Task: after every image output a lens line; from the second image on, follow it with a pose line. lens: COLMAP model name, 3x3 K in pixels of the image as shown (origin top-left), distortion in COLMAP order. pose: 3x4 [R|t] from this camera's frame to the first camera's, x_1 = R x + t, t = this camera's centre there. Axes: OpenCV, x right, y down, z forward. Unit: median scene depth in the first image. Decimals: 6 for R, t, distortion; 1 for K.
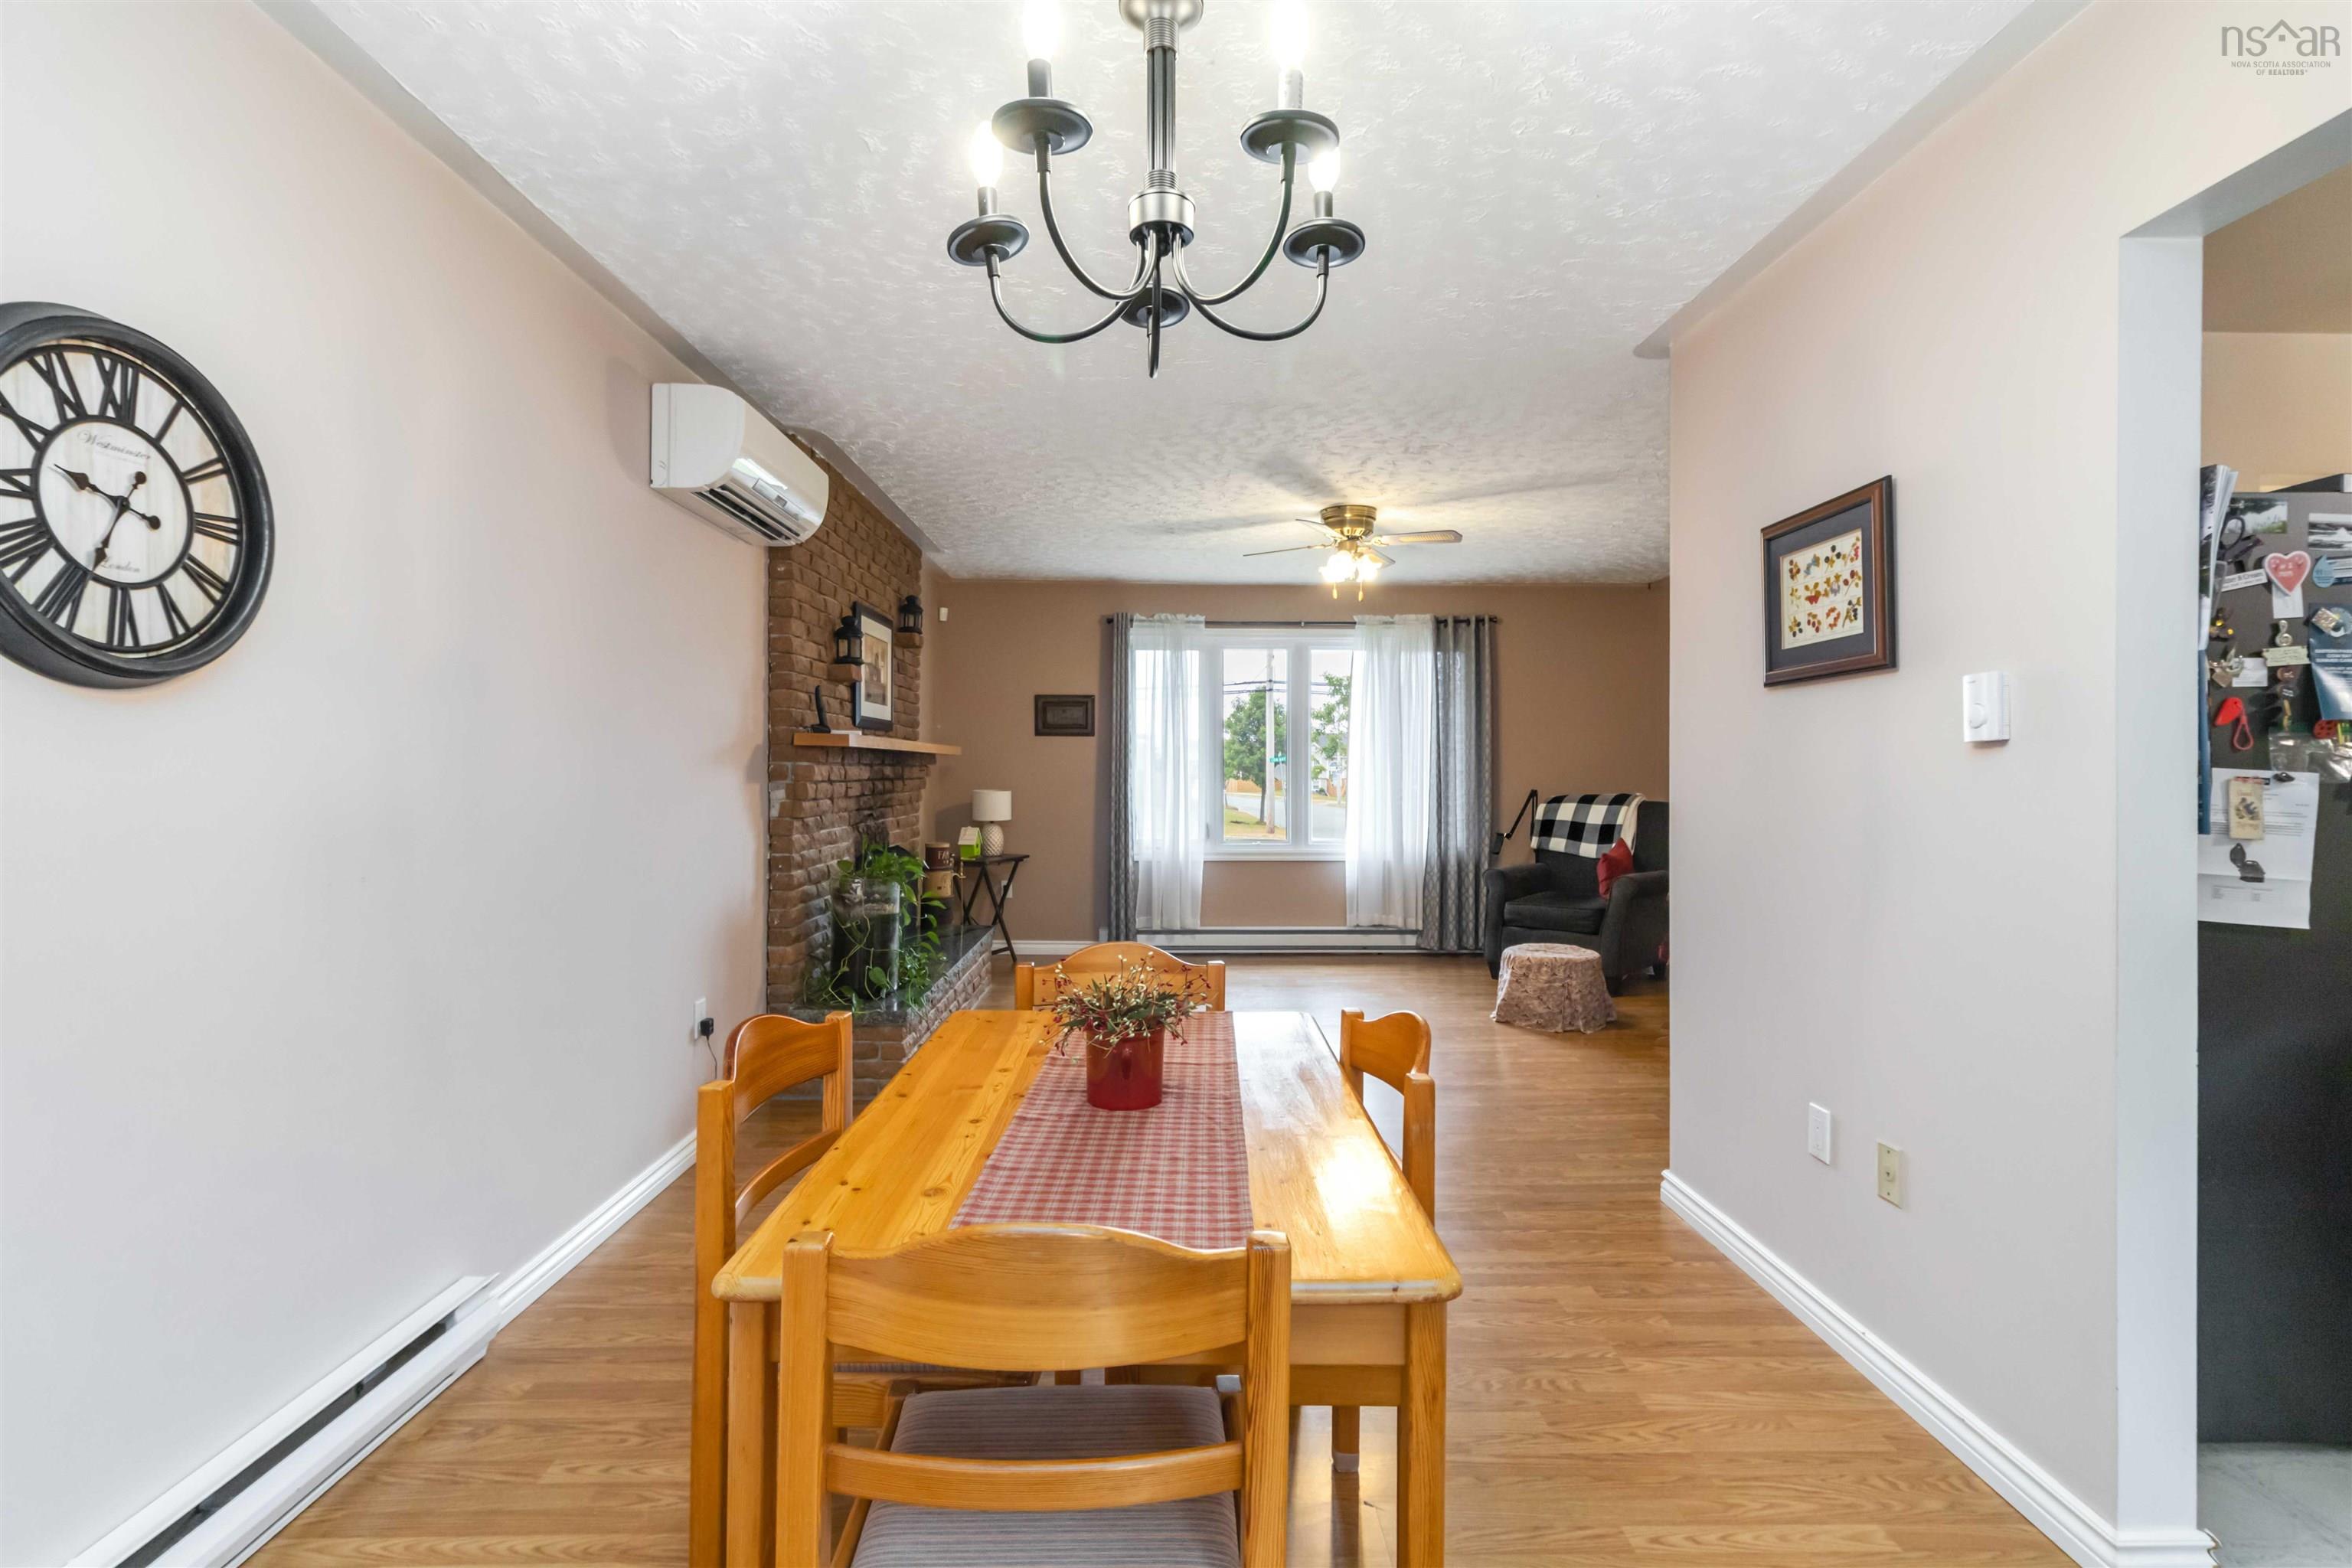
lens RADIAL K [[1106.3, 0, 1185.2], [0, 1106.3, 769.7], [0, 0, 1]] dist [0.003914, 0.000506]
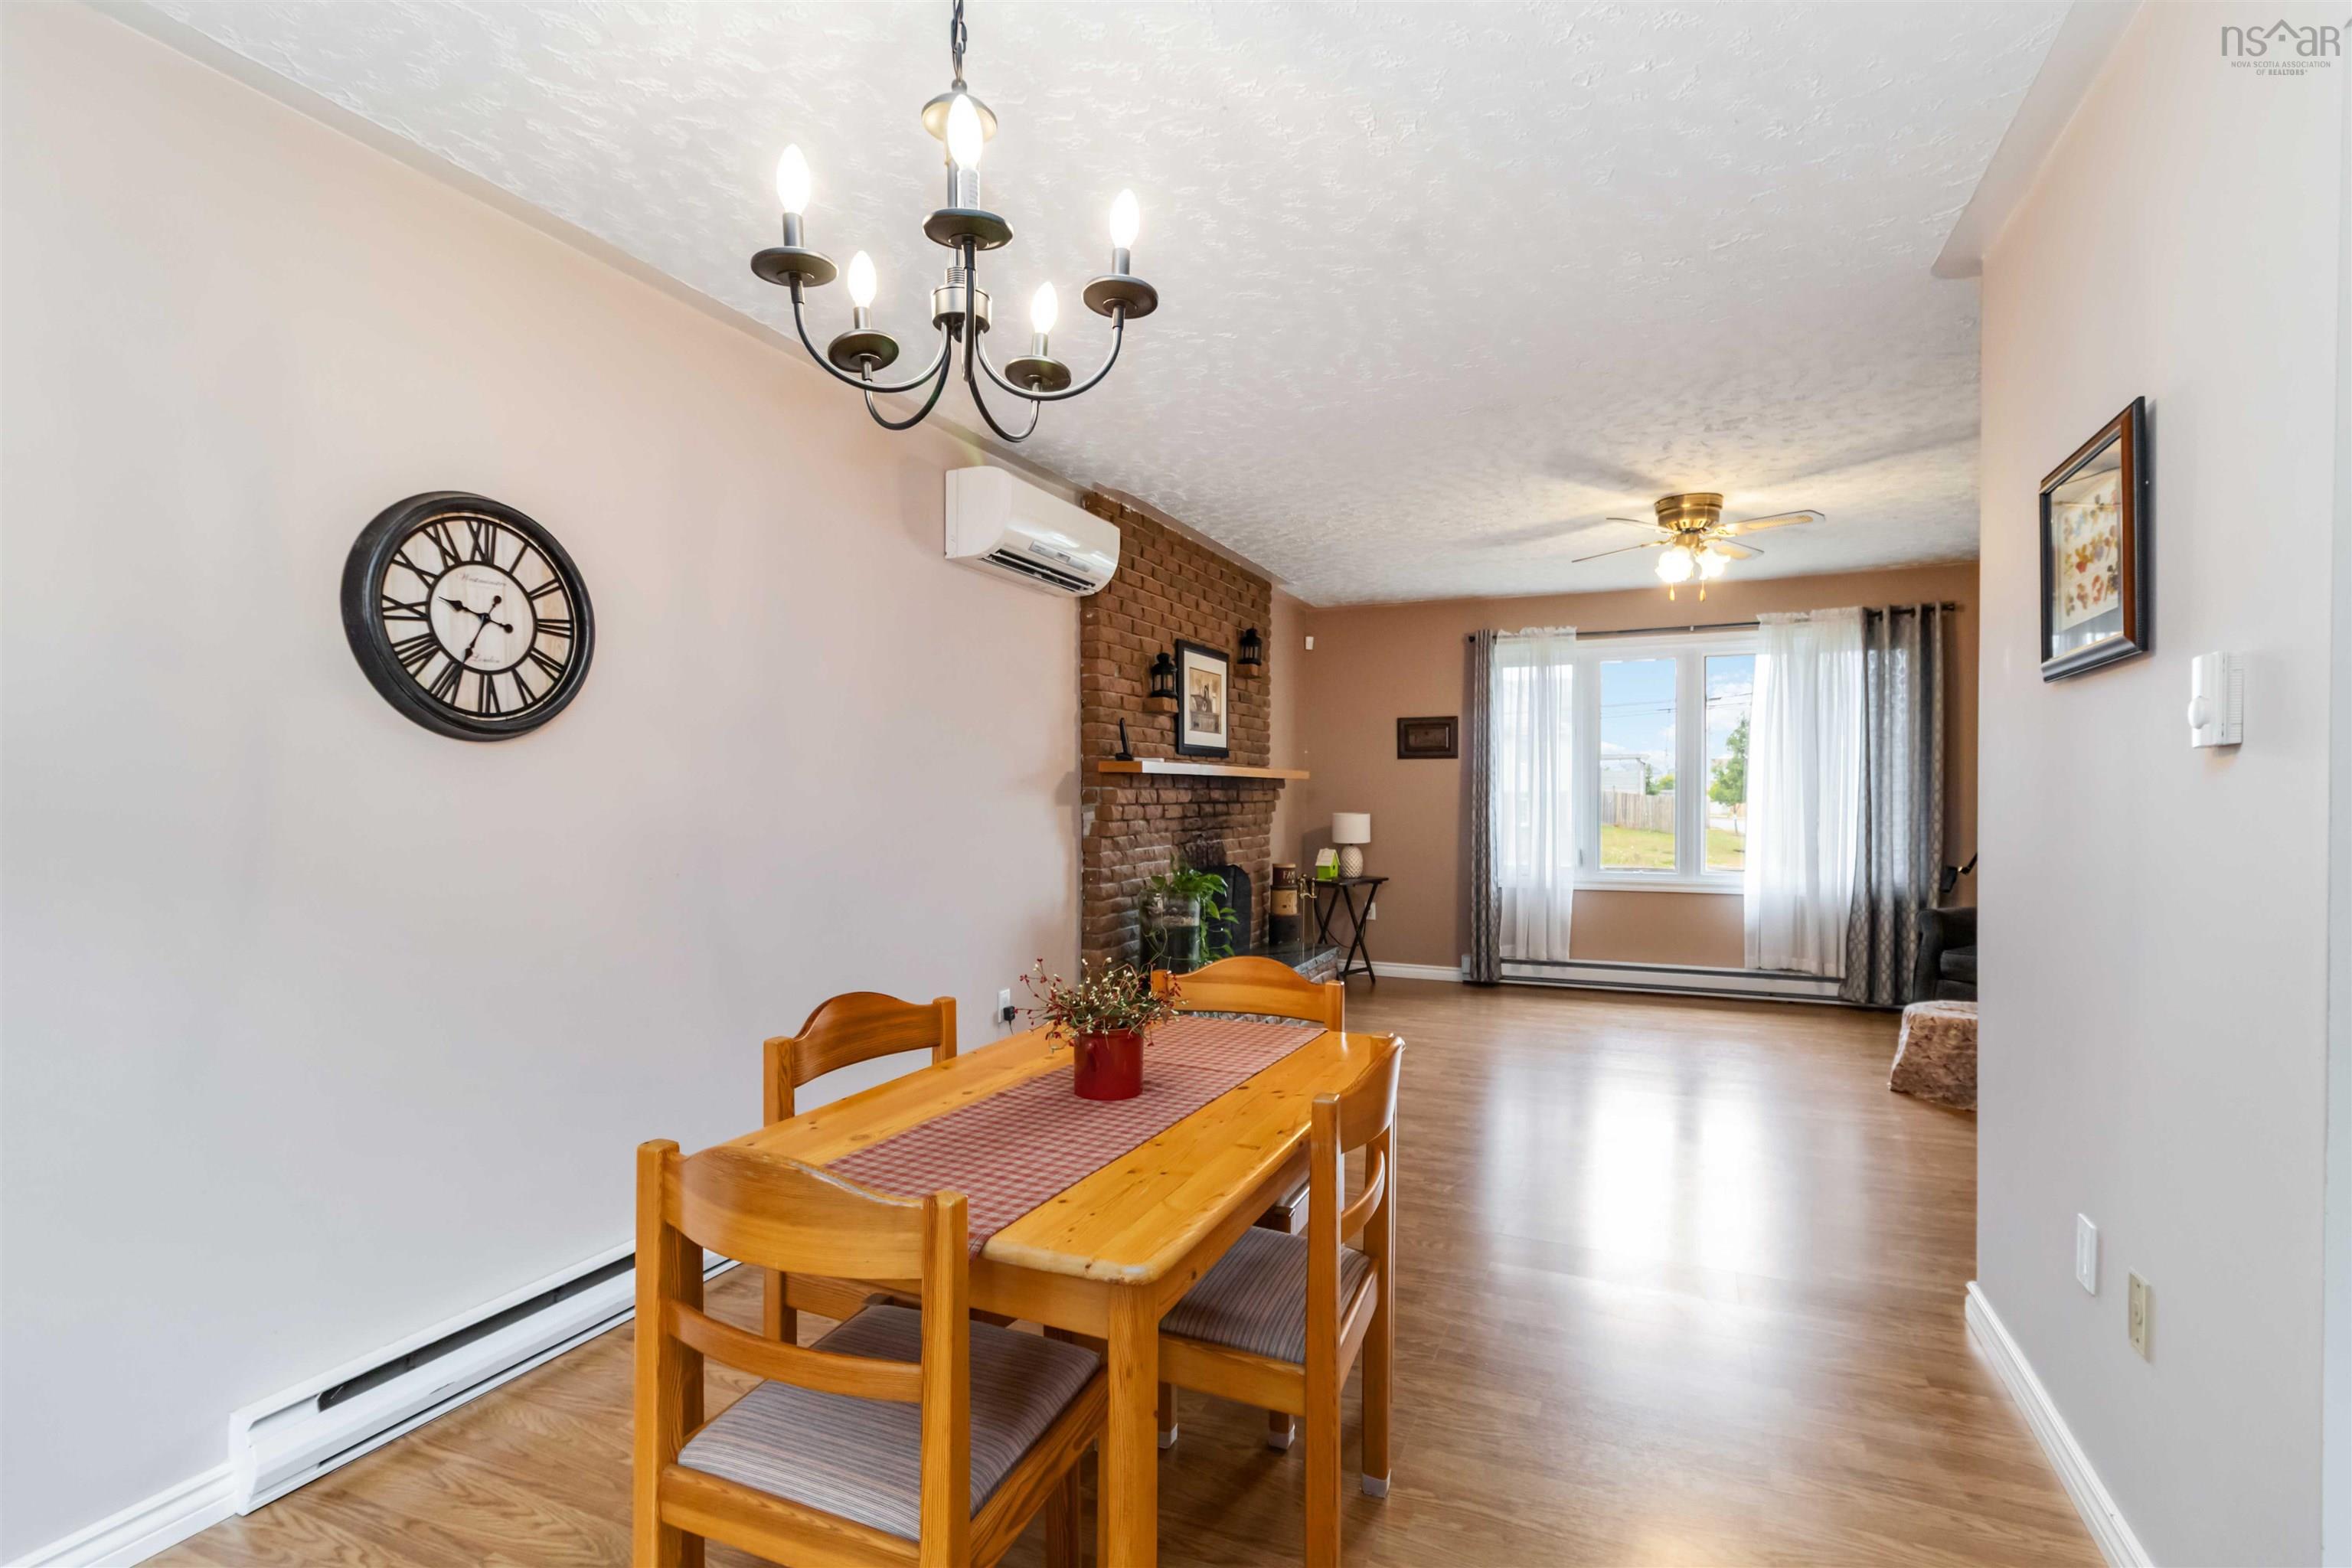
lens RADIAL K [[1107.7, 0, 1177.2], [0, 1107.7, 810.1], [0, 0, 1]] dist [0.002260, 0.000532]
pose [[0.904154, 0.001429, -0.427204, 0.179716], [0.004948, 0.999892, 0.013818, 0.001374], [0.427178, -0.014607, 0.904050, 0.014347]]
